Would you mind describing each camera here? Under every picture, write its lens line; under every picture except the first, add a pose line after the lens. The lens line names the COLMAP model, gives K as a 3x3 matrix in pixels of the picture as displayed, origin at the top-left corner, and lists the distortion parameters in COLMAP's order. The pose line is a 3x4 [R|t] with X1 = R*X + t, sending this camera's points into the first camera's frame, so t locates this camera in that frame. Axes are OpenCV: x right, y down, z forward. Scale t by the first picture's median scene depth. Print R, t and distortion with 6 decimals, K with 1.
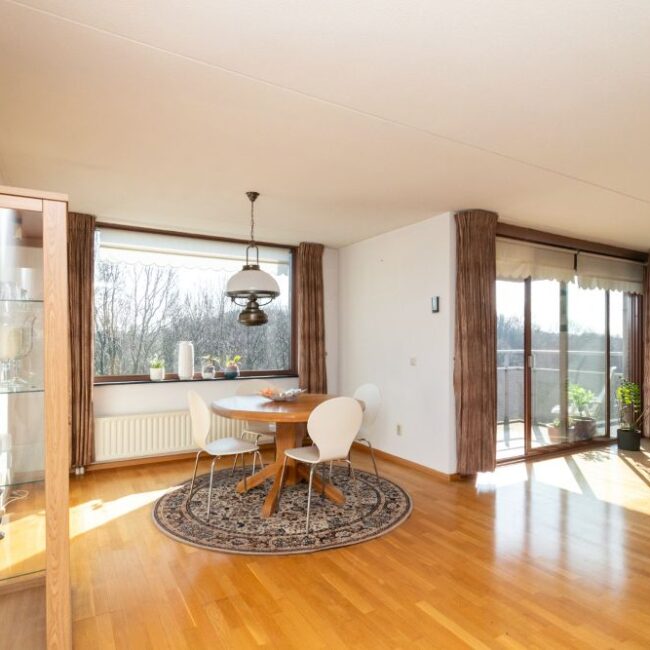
lens RADIAL K [[443.3, 0, 325.0], [0, 443.3, 325.0], [0, 0, 1]] dist [-0.027701, 0.002391]
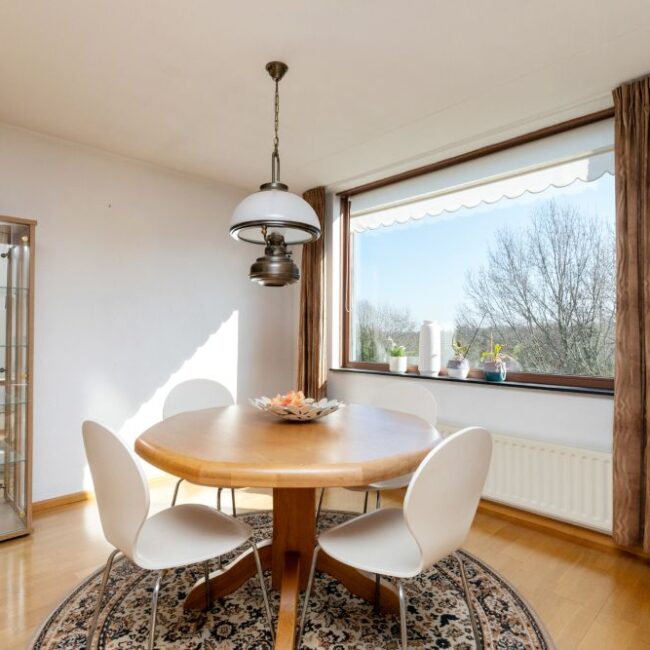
lens RADIAL K [[443.3, 0, 325.0], [0, 443.3, 325.0], [0, 0, 1]] dist [-0.027701, 0.002391]
pose [[0.252737, -0.018814, -0.967352, 0.404778], [0.034668, 0.999345, -0.010379, 0.057846], [0.966914, -0.030913, 0.253224, 0.857117]]
